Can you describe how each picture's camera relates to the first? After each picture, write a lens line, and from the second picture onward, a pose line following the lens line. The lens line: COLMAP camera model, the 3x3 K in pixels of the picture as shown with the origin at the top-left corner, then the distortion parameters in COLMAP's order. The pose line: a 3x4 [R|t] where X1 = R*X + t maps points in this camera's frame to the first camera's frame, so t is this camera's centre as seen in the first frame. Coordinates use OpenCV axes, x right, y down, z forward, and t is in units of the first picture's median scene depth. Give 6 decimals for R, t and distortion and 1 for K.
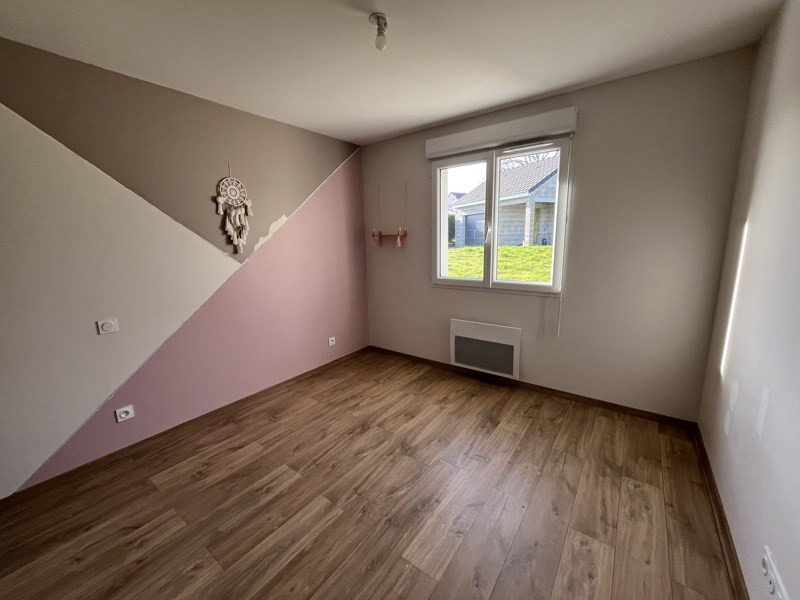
lens RADIAL K [[321.4, 0, 394.4], [0, 321.4, 298.6], [0, 0, 1]] dist [-0.000572, -0.000015]
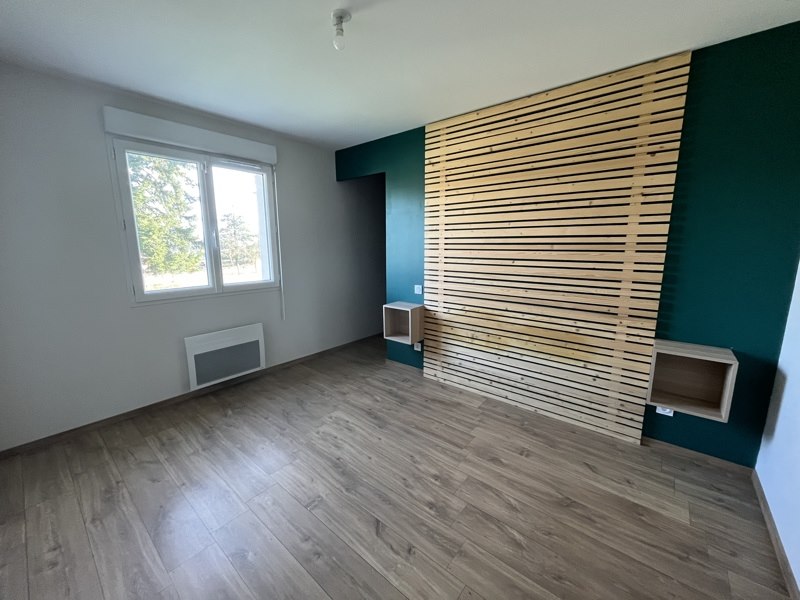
lens RADIAL K [[321.4, 0, 394.4], [0, 321.4, 298.6], [0, 0, 1]] dist [-0.000572, -0.000015]
pose [[0.052651, -0.149658, 0.987335, -0.647204], [0.185040, 0.973047, 0.137624, -0.055989], [-0.981320, 0.175451, 0.078925, 0.397283]]
